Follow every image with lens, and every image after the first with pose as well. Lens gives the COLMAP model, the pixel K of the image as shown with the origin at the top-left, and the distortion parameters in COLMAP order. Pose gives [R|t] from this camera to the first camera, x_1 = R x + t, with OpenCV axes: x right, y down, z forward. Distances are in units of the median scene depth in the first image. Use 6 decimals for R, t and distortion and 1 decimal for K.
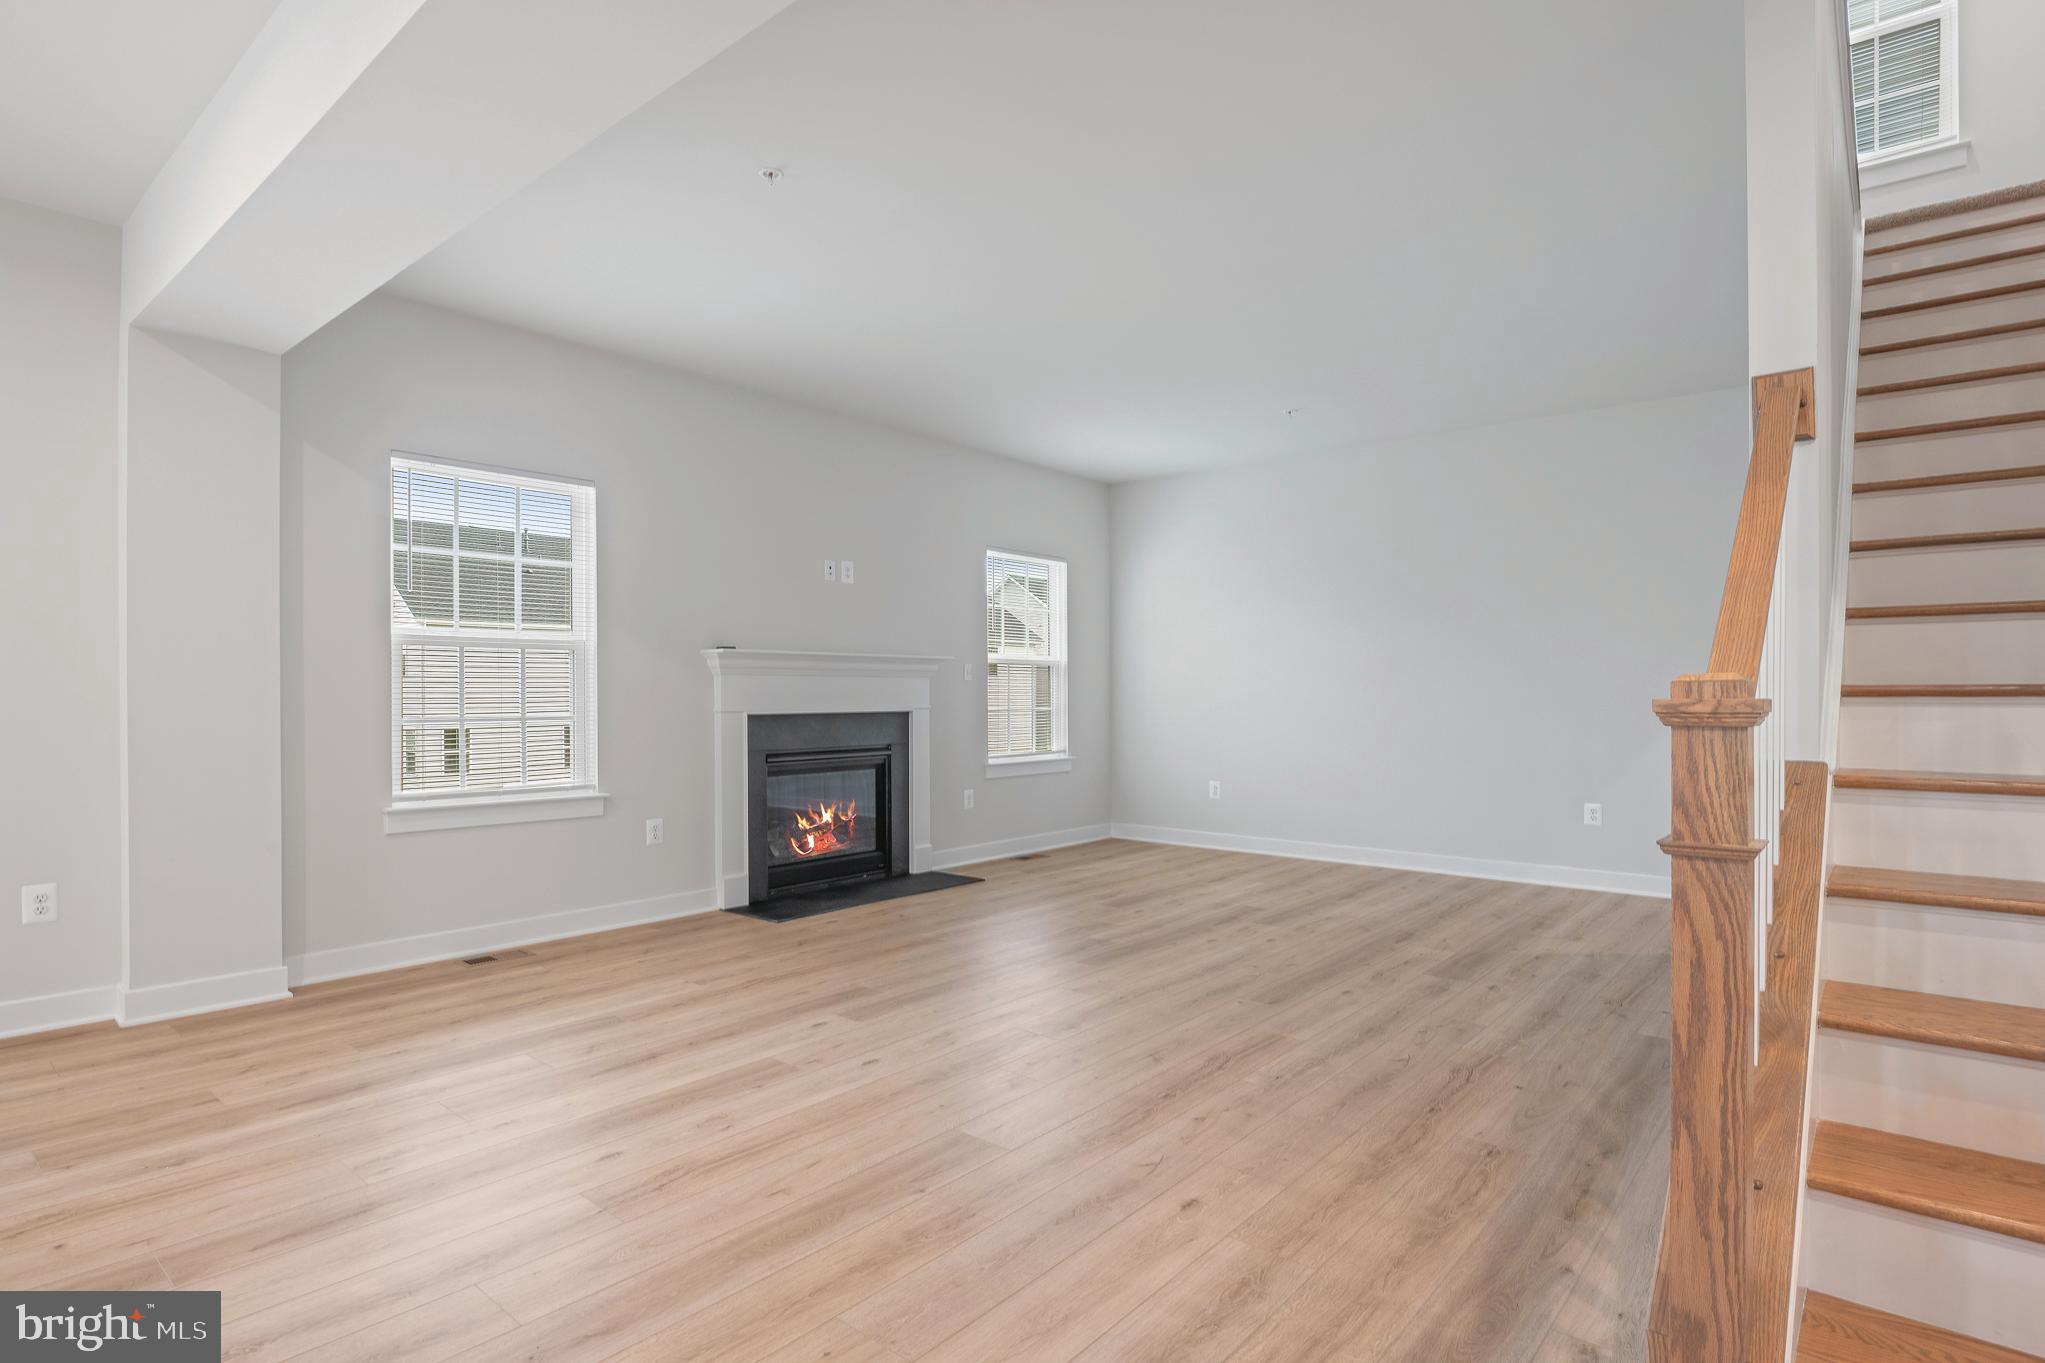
lens RADIAL K [[1018.4, 0, 972.1], [0, 1018.4, 703.9], [0, 0, 1]] dist [-0.001331, -0.006826]
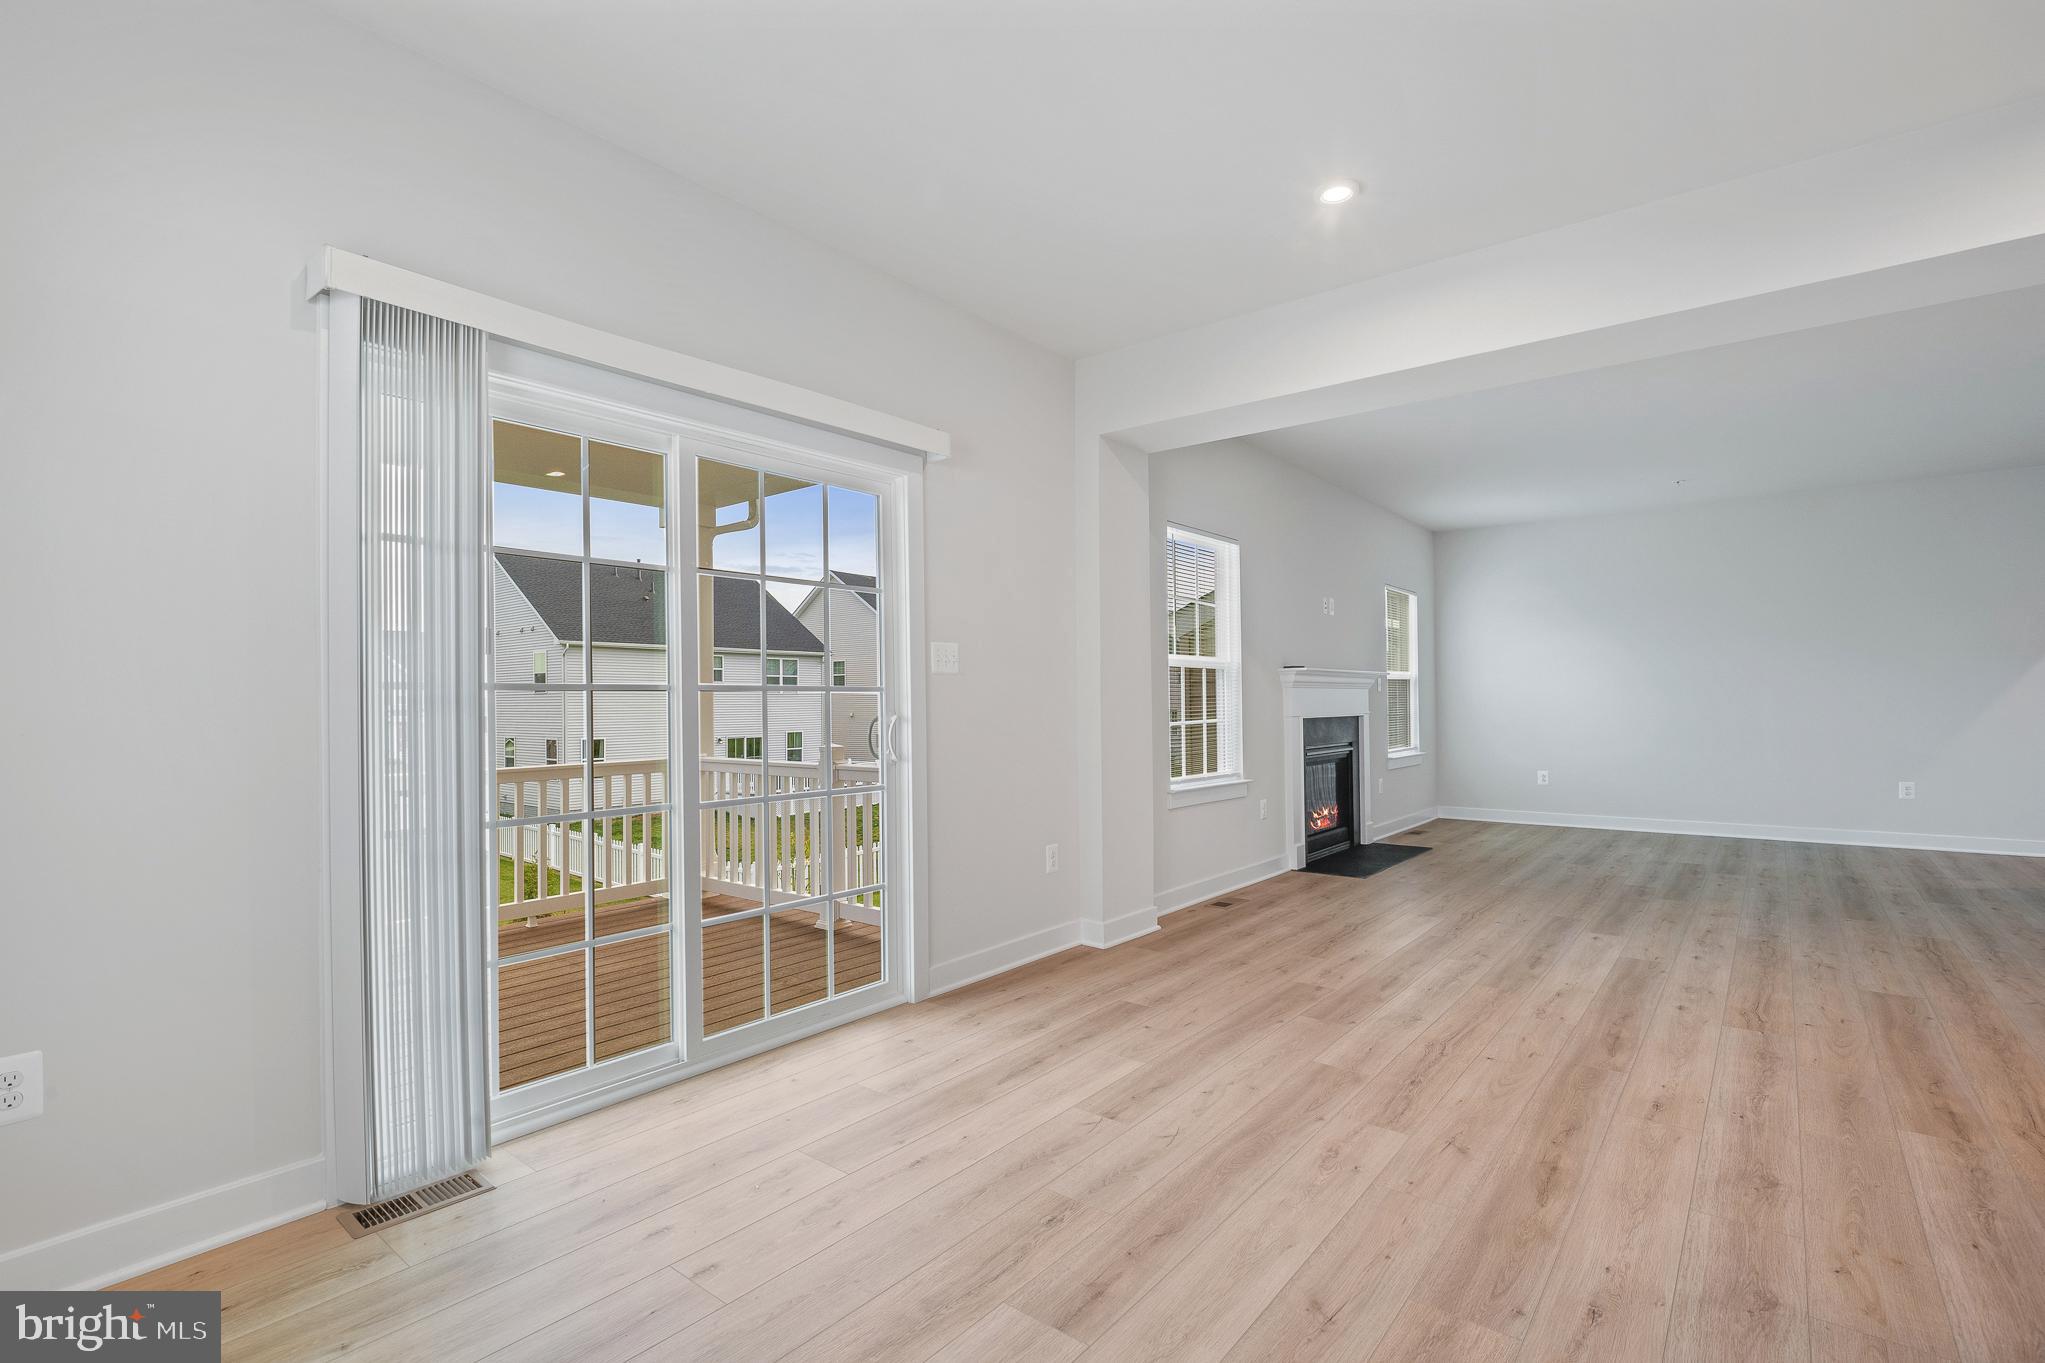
lens RADIAL K [[939.8, 0, 994.4], [0, 939.8, 677.3], [0, 0, 1]] dist [-0.005241, -0.002192]
pose [[0.999345, -0.004381, 0.035909, -0.650398], [0.005719, 0.999290, -0.037234, 0.000238], [-0.035720, 0.037415, 0.998661, -0.169462]]
